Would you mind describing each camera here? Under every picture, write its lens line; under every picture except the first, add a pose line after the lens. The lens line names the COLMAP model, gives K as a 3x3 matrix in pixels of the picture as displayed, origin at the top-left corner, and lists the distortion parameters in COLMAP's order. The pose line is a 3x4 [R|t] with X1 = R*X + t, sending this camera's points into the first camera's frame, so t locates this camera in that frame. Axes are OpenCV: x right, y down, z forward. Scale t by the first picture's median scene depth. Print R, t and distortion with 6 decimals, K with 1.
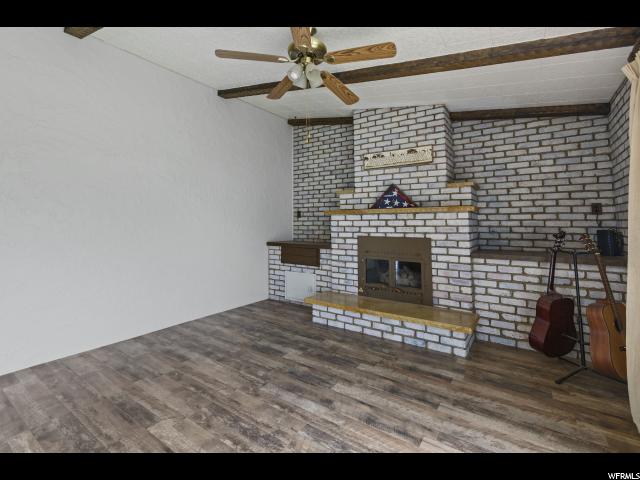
lens RADIAL K [[291.0, 0, 319.4], [0, 291.0, 240.0], [0, 0, 1]] dist [0.001202, 0.005693]
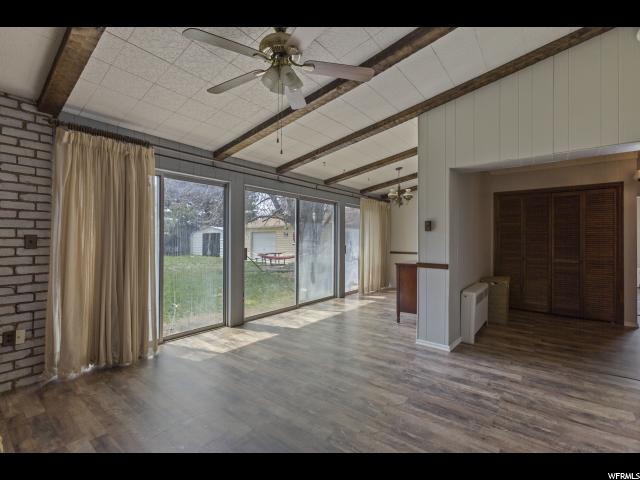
lens RADIAL K [[291.0, 0, 320.3], [0, 291.0, 239.5], [0, 0, 1]] dist [0.001202, 0.005693]
pose [[-0.998438, 0.000761, 0.055862, -0.238139], [0.004000, 0.998314, 0.057899, -0.124591], [-0.055724, 0.058032, -0.996758, 2.022757]]
